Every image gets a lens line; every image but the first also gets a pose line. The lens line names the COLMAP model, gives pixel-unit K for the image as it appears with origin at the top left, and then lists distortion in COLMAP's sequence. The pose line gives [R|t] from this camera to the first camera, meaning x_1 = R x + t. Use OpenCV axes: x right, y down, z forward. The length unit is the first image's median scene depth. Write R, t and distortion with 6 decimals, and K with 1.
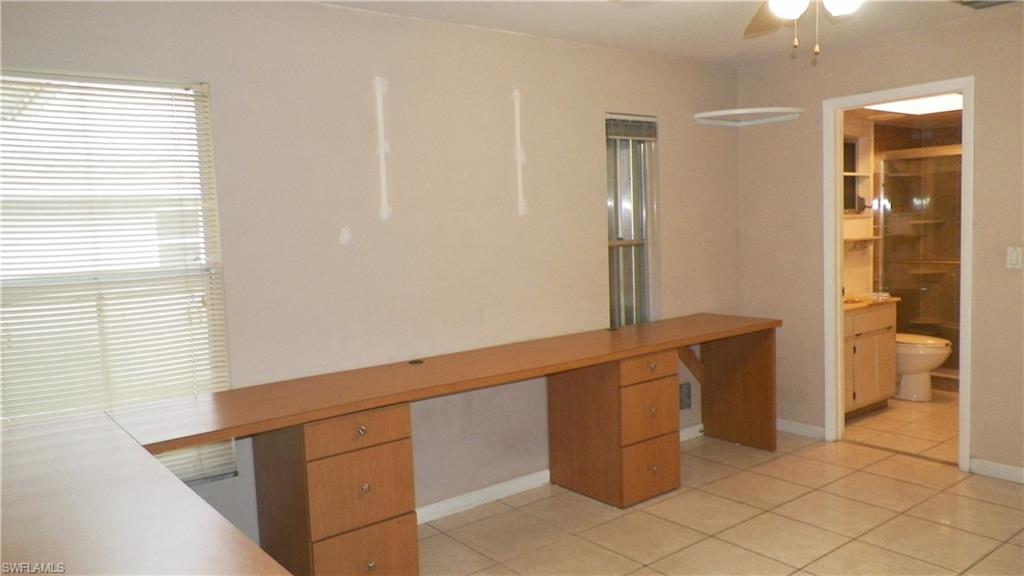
lens RADIAL K [[773.4, 0, 512.0], [0, 773.4, 288.0], [0, 0, 1]] dist [0.009668, -0.002456]
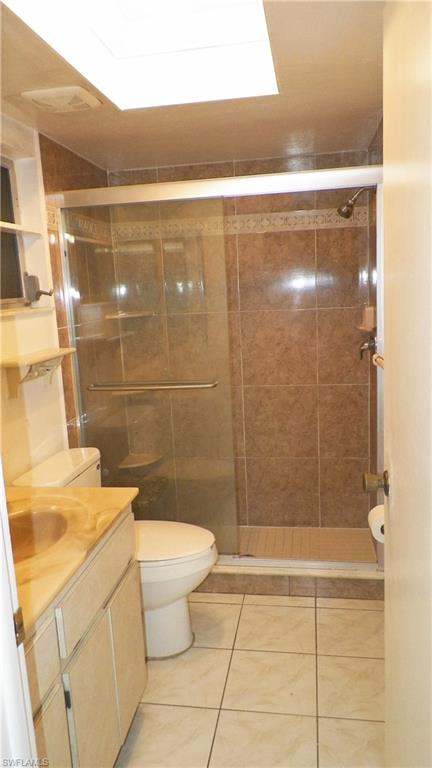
lens RADIAL K [[562.0, 0, 216.0], [0, 562.0, 384.0], [0, 0, 1]] dist [-0.010630, -0.002659]
pose [[0.732758, -0.114790, 0.670737, 0.279773], [0.081974, 0.993382, 0.080454, -0.064250], [-0.675533, -0.003971, 0.737319, 0.636026]]
